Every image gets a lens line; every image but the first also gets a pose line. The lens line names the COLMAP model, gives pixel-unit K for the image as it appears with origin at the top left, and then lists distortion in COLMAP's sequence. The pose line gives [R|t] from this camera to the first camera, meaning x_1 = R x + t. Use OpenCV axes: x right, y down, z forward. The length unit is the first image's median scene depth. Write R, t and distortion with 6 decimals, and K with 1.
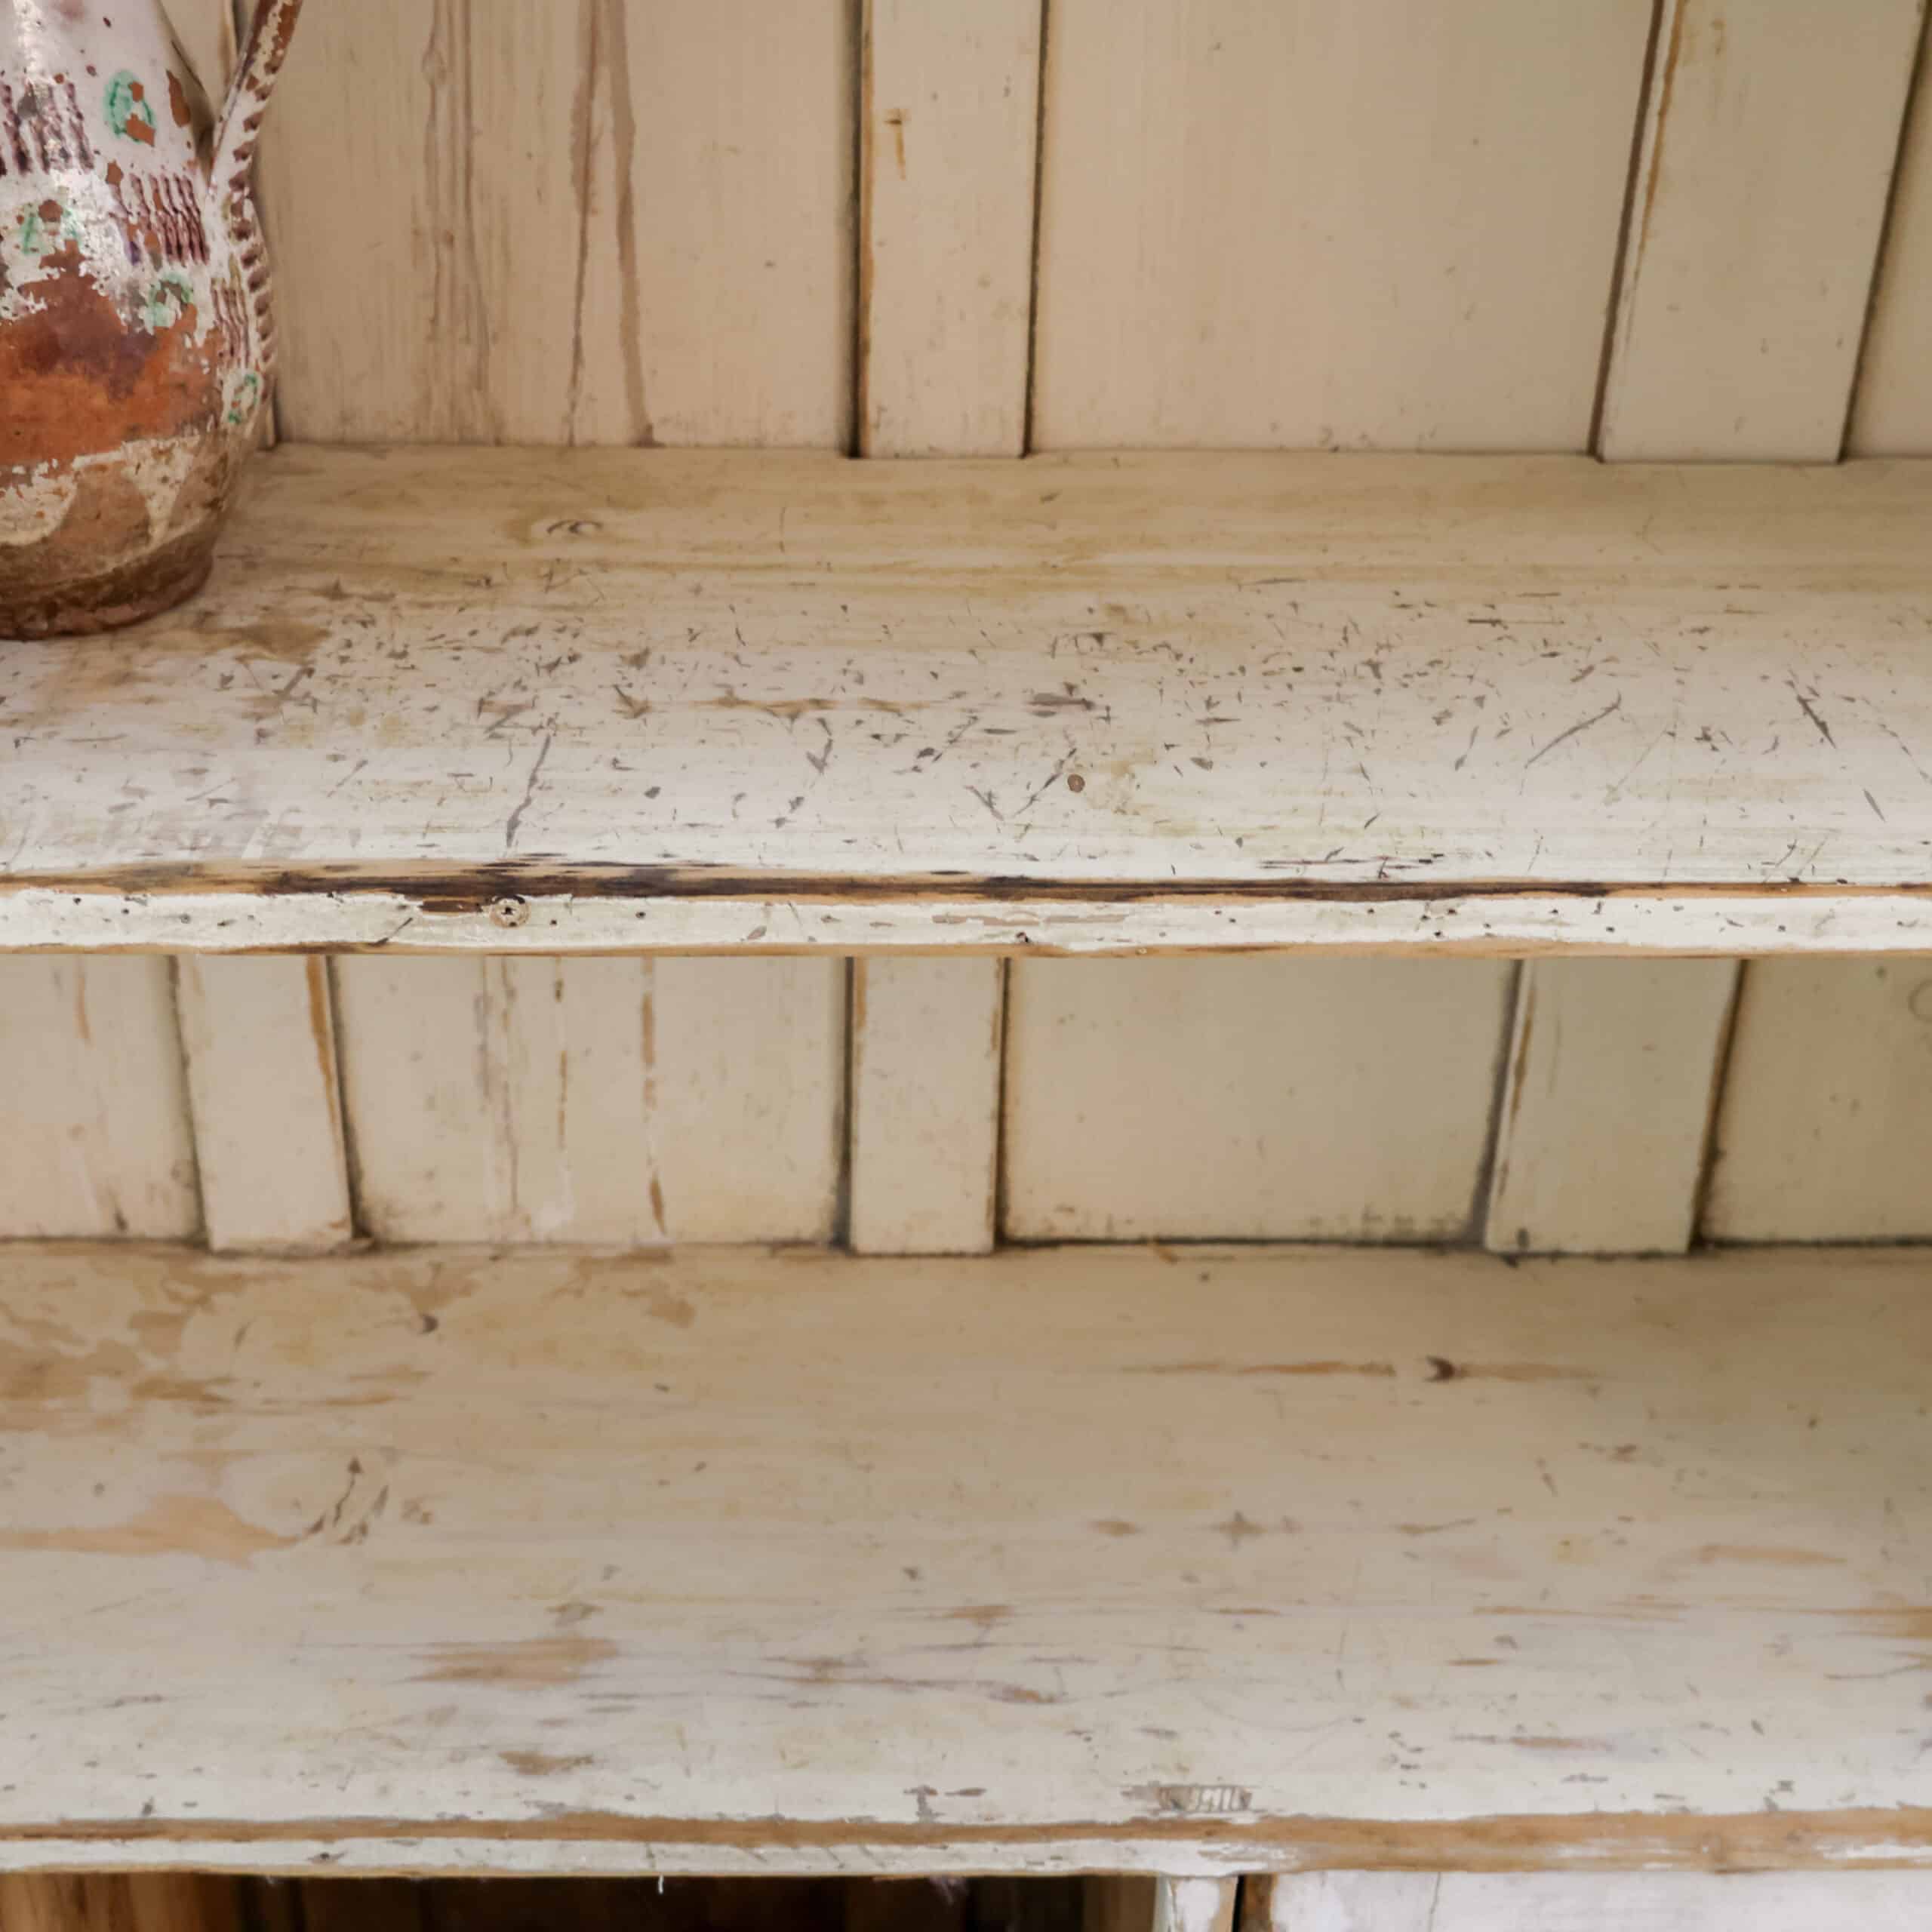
lens RADIAL K [[2712.4, 0, 919.3], [0, 2712.4, 965.4], [0, 0, 1]] dist [0.010383, -0.016766]
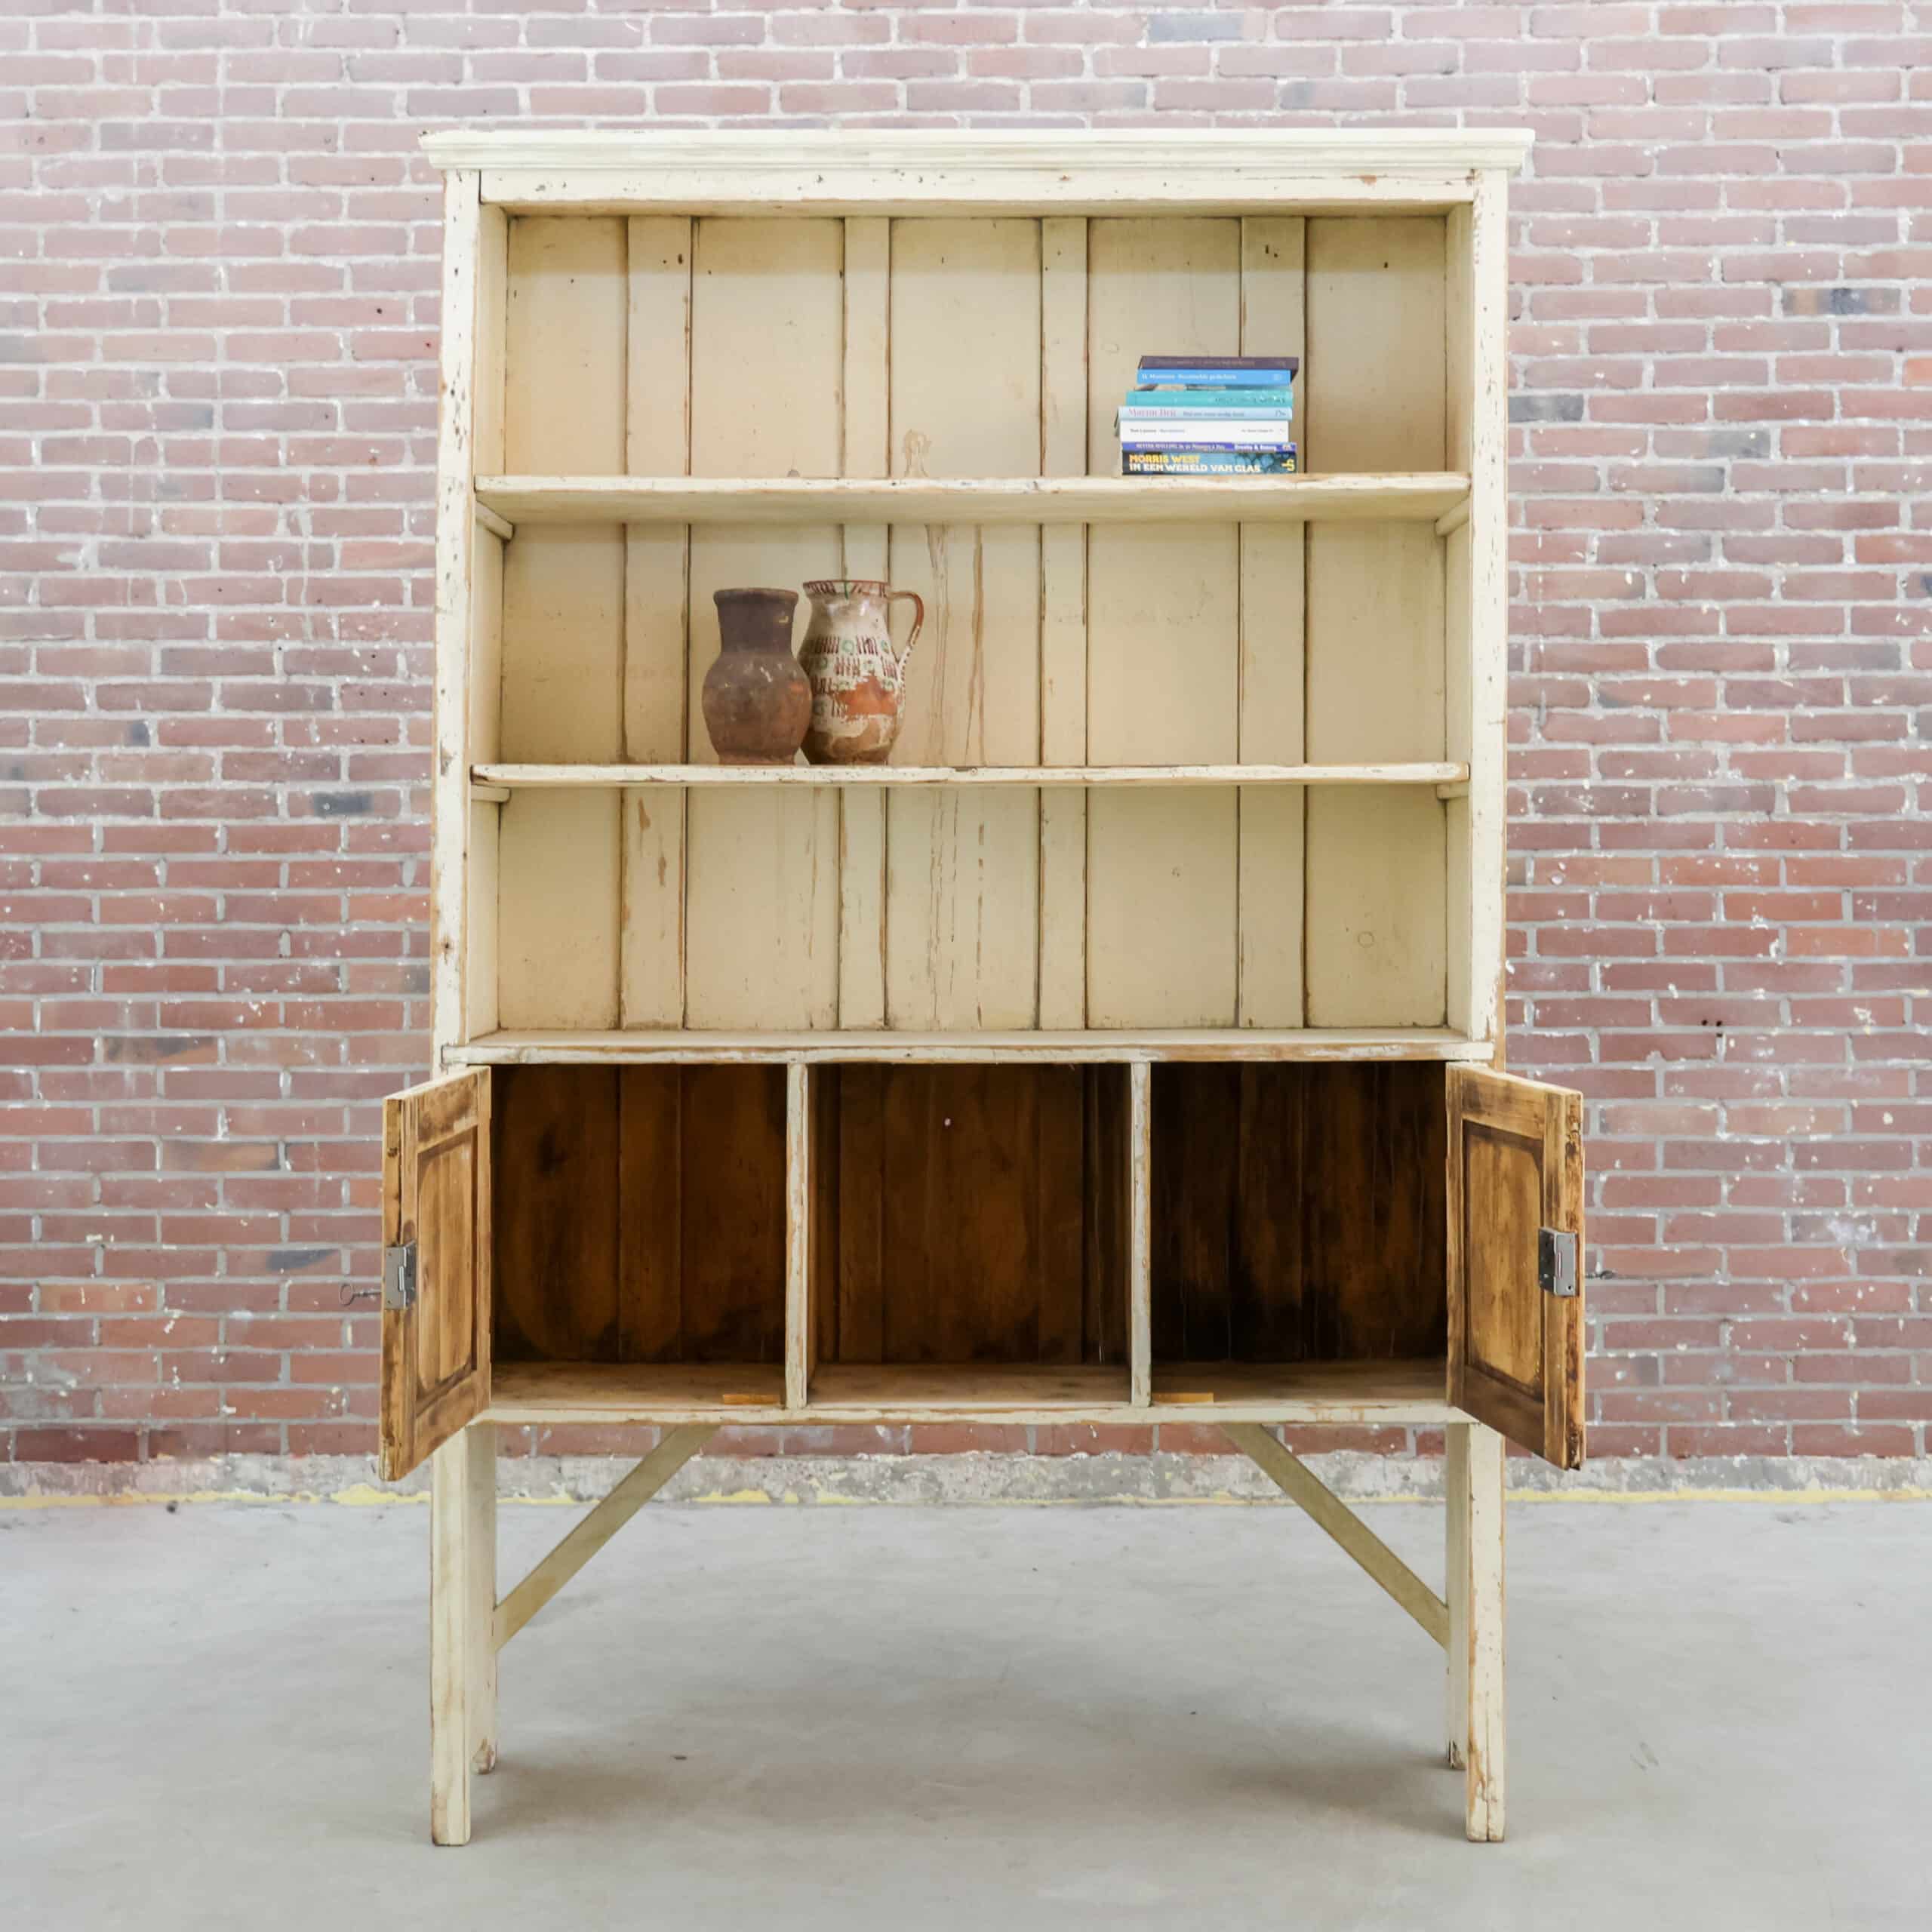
lens RADIAL K [[2698.0, 0, 971.6], [0, 2698.0, 882.1], [0, 0, 1]] dist [0.028118, -0.000440]
pose [[0.999754, -0.013954, -0.017260, -0.059443], [0.003303, 0.862534, -0.505988, 1.927383], [0.021948, 0.505807, 0.862368, -2.250113]]
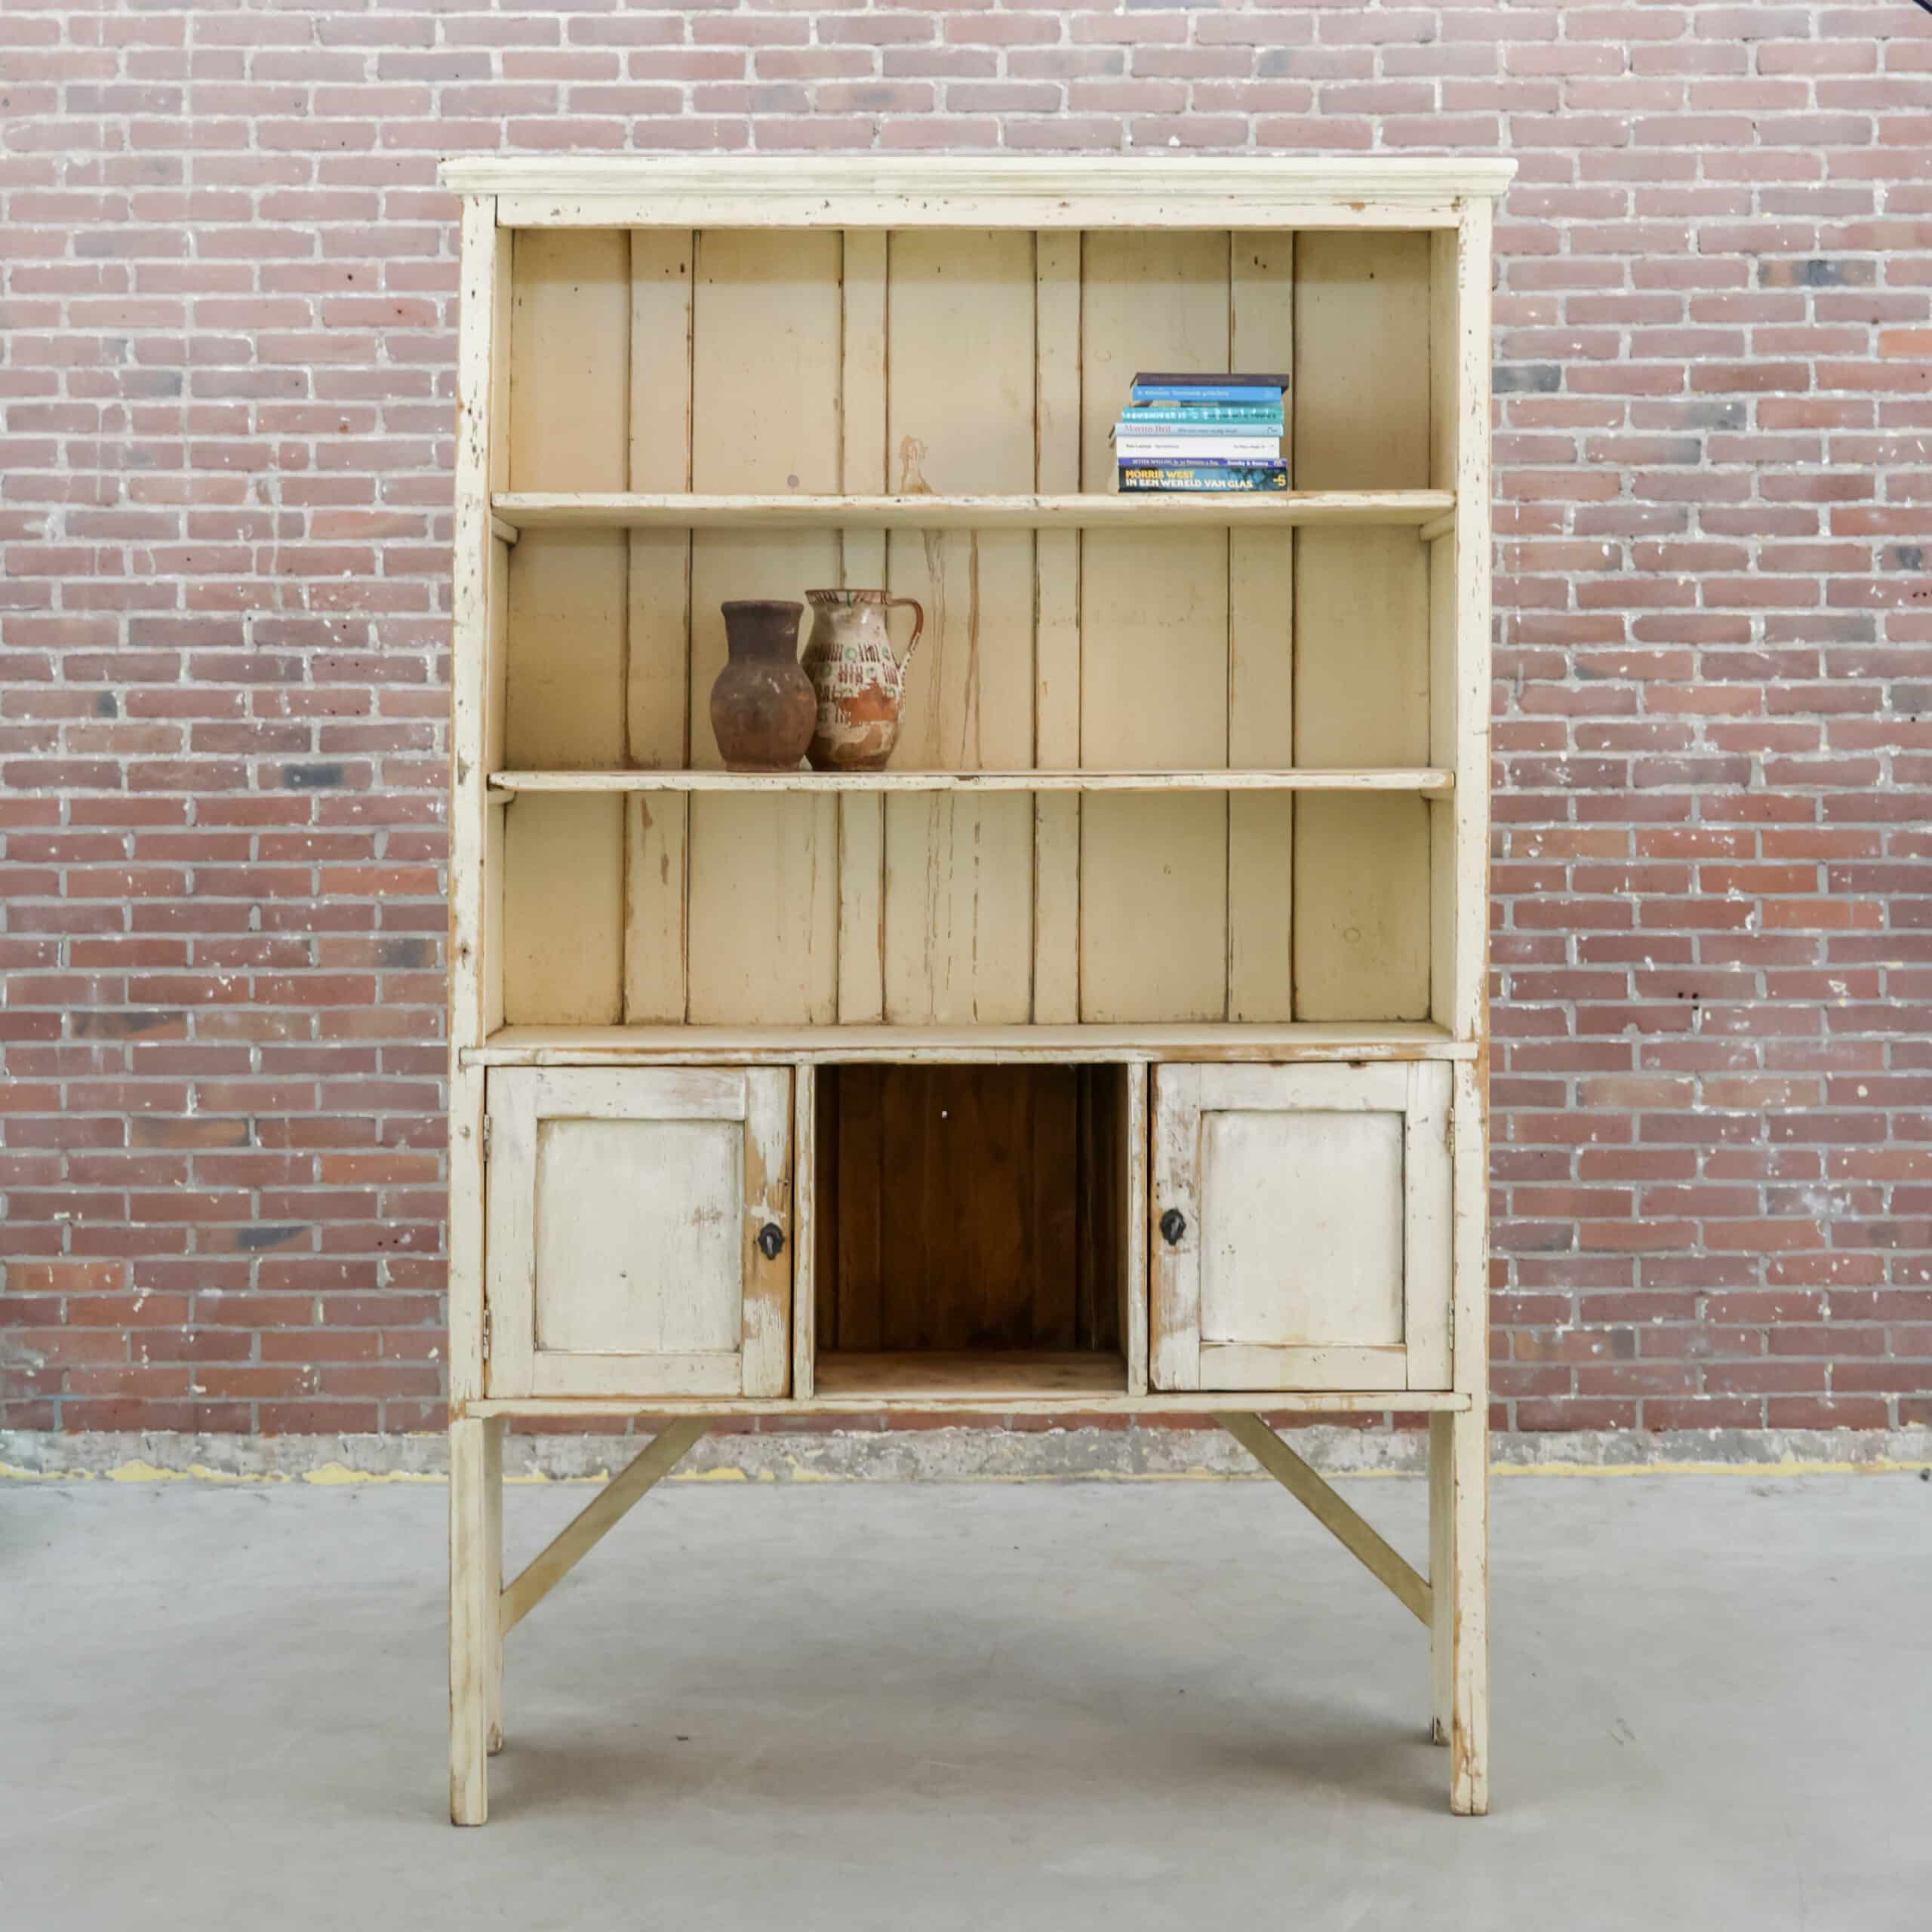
lens RADIAL K [[2925.5, 0, 958.0], [0, 2925.5, 785.9], [0, 0, 1]] dist [0.024265, 0.037853]
pose [[0.999900, -0.013061, 0.005411, -0.163495], [0.014006, 0.863169, -0.504720, 2.015751], [0.001921, 0.504745, 0.863266, -2.689714]]
